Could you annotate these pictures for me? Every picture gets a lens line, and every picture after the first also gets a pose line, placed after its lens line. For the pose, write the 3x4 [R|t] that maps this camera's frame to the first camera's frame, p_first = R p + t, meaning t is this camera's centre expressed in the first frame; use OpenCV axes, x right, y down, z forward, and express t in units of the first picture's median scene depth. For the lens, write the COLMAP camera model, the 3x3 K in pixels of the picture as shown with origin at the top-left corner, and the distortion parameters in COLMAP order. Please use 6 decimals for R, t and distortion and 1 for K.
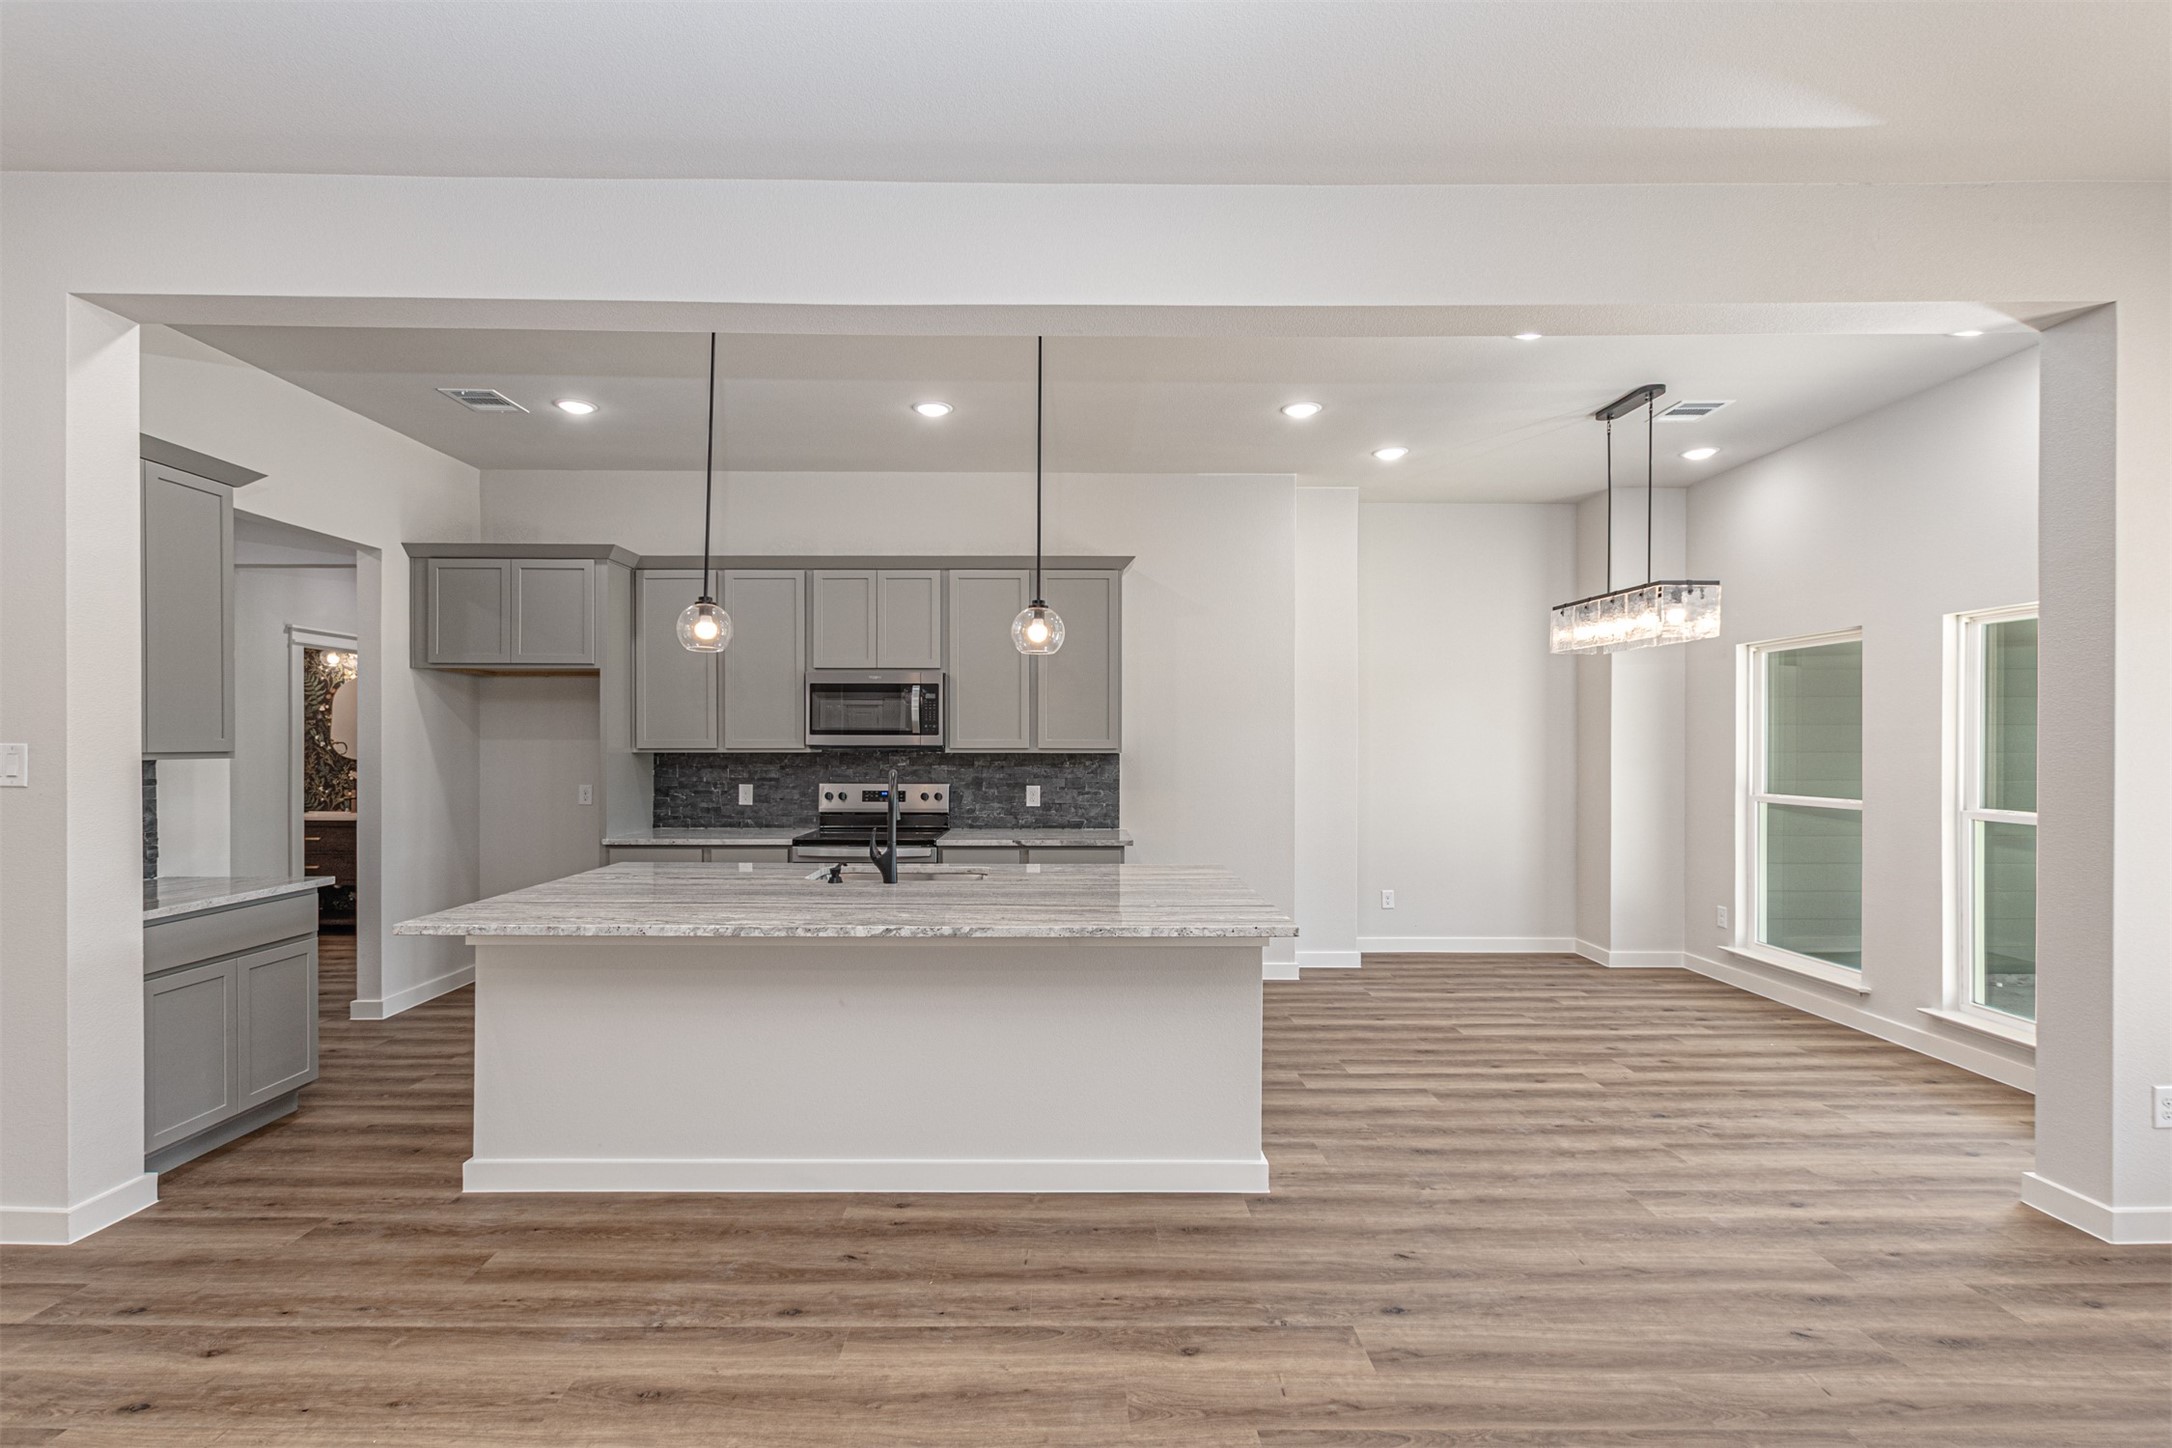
lens RADIAL K [[966.4, 0, 1061.6], [0, 966.4, 740.5], [0, 0, 1]] dist [0.008580, -0.004263]
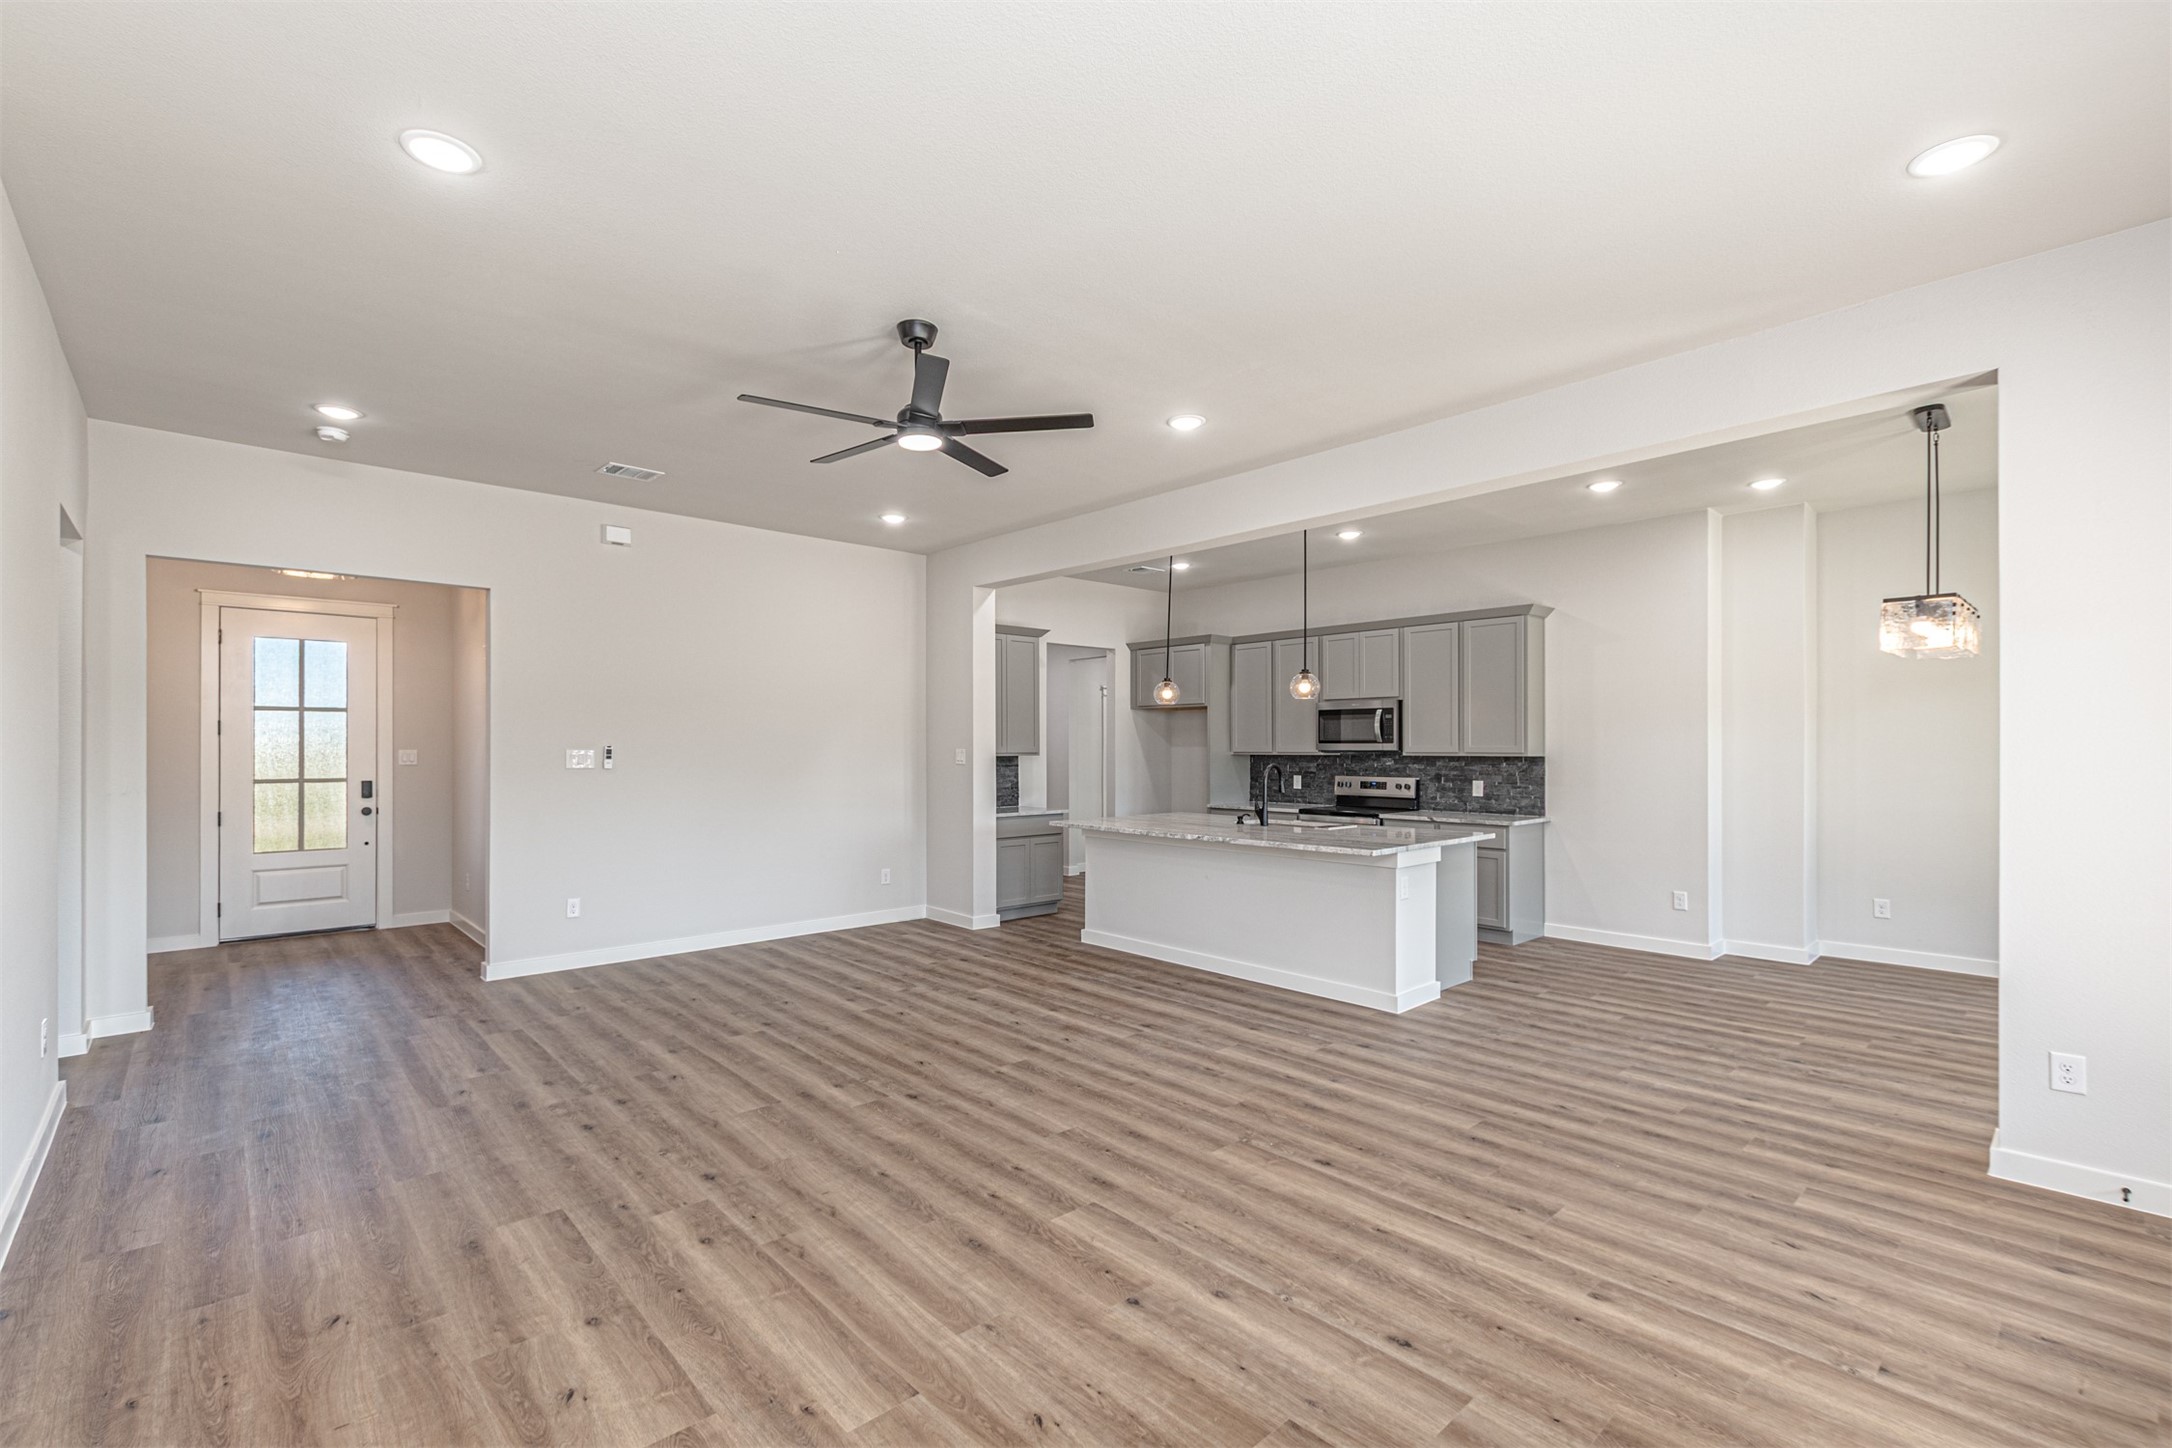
lens RADIAL K [[966.4, 0, 1083.8], [0, 966.4, 746.1], [0, 0, 1]] dist [0.008580, -0.004263]
pose [[0.669049, -0.001539, -0.743216, 1.041254], [0.002718, 0.999996, 0.000376, -0.006154], [0.743213, -0.002272, 0.669051, -0.516008]]
